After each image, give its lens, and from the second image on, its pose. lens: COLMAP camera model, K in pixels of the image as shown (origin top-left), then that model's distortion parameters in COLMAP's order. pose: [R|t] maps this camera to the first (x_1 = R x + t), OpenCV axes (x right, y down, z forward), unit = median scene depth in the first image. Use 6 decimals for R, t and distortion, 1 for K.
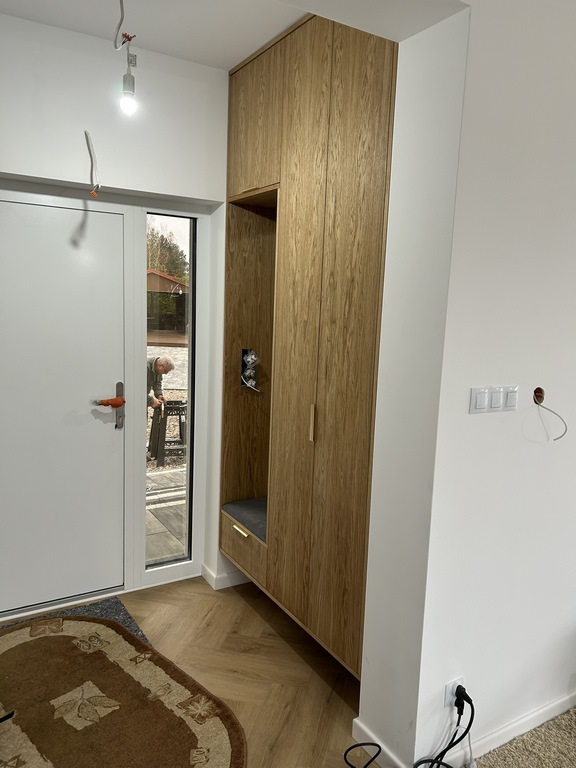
lens RADIAL K [[576.1, 0, 284.3], [0, 576.1, 383.8], [0, 0, 1]] dist [0.064361, -0.062138]
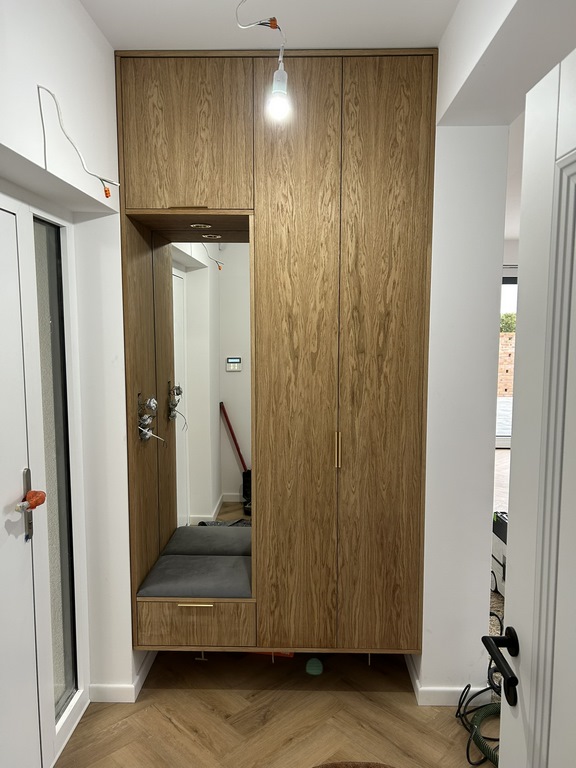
lens RADIAL K [[576.1, 0, 287.8], [0, 576.1, 386.2], [0, 0, 1]] dist [0.064361, -0.062138]
pose [[0.531890, -0.127211, 0.837204, -0.820760], [0.138034, 0.988454, 0.062498, -0.117906], [-0.835487, 0.082321, 0.543308, 0.480503]]
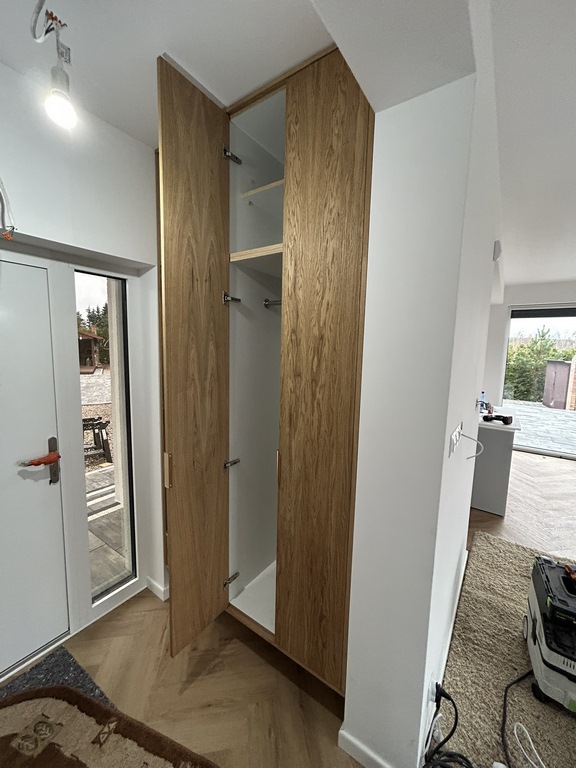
lens RADIAL K [[308.6, 0, 288.8], [0, 308.6, 381.5], [0, 0, 1]] dist [0.003091, -0.000457]
pose [[0.913877, -0.061402, 0.401322, -0.148271], [0.066926, 0.997758, 0.000256, -0.087908], [-0.400438, 0.026625, 0.915937, 0.430635]]
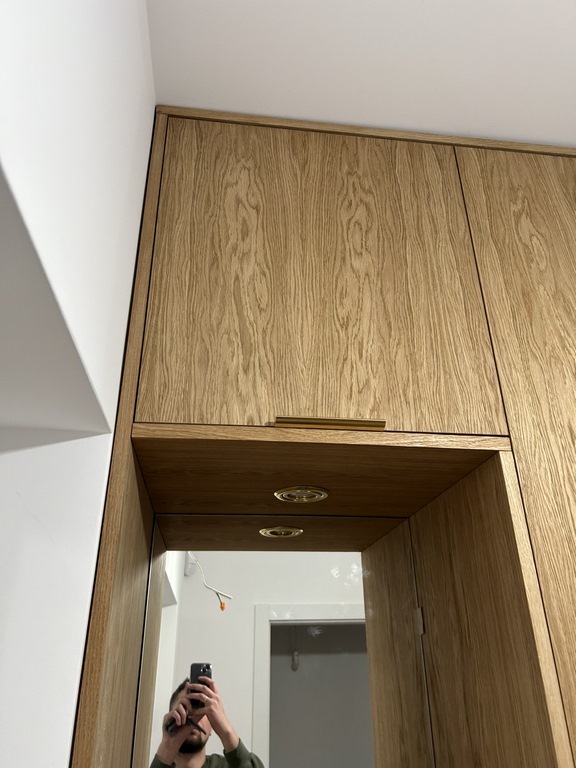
lens RADIAL K [[576.1, 0, 290.3], [0, 576.1, 378.7], [0, 0, 1]] dist [0.064361, -0.062138]
pose [[0.388902, 0.367994, 0.844592, -0.355564], [0.161653, 0.875280, -0.455799, -0.251883], [-0.906986, 0.313792, 0.280911, 1.036532]]
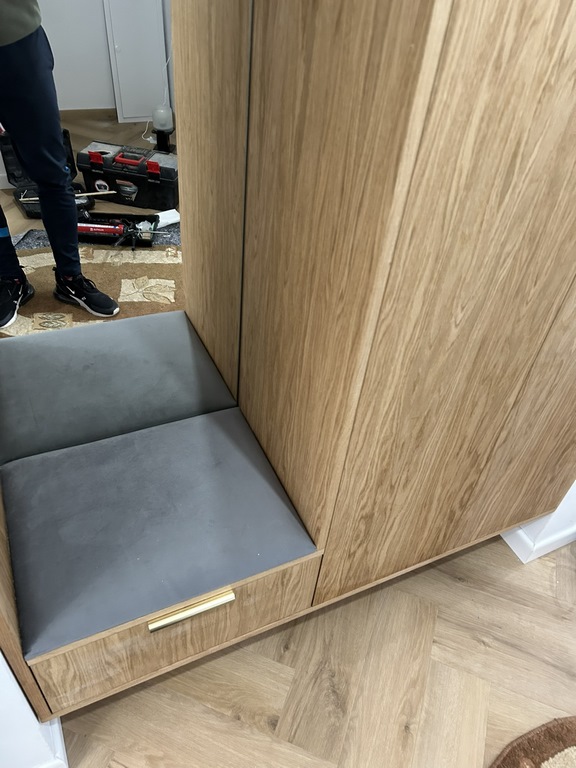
lens RADIAL K [[576.1, 0, 292.2], [0, 576.1, 387.7], [0, 0, 1]] dist [0.064361, -0.062138]
pose [[0.096350, -0.682319, 0.724677, -0.274514], [0.052054, 0.730523, 0.680902, -0.085327], [-0.993985, -0.027883, 0.105904, 1.102520]]
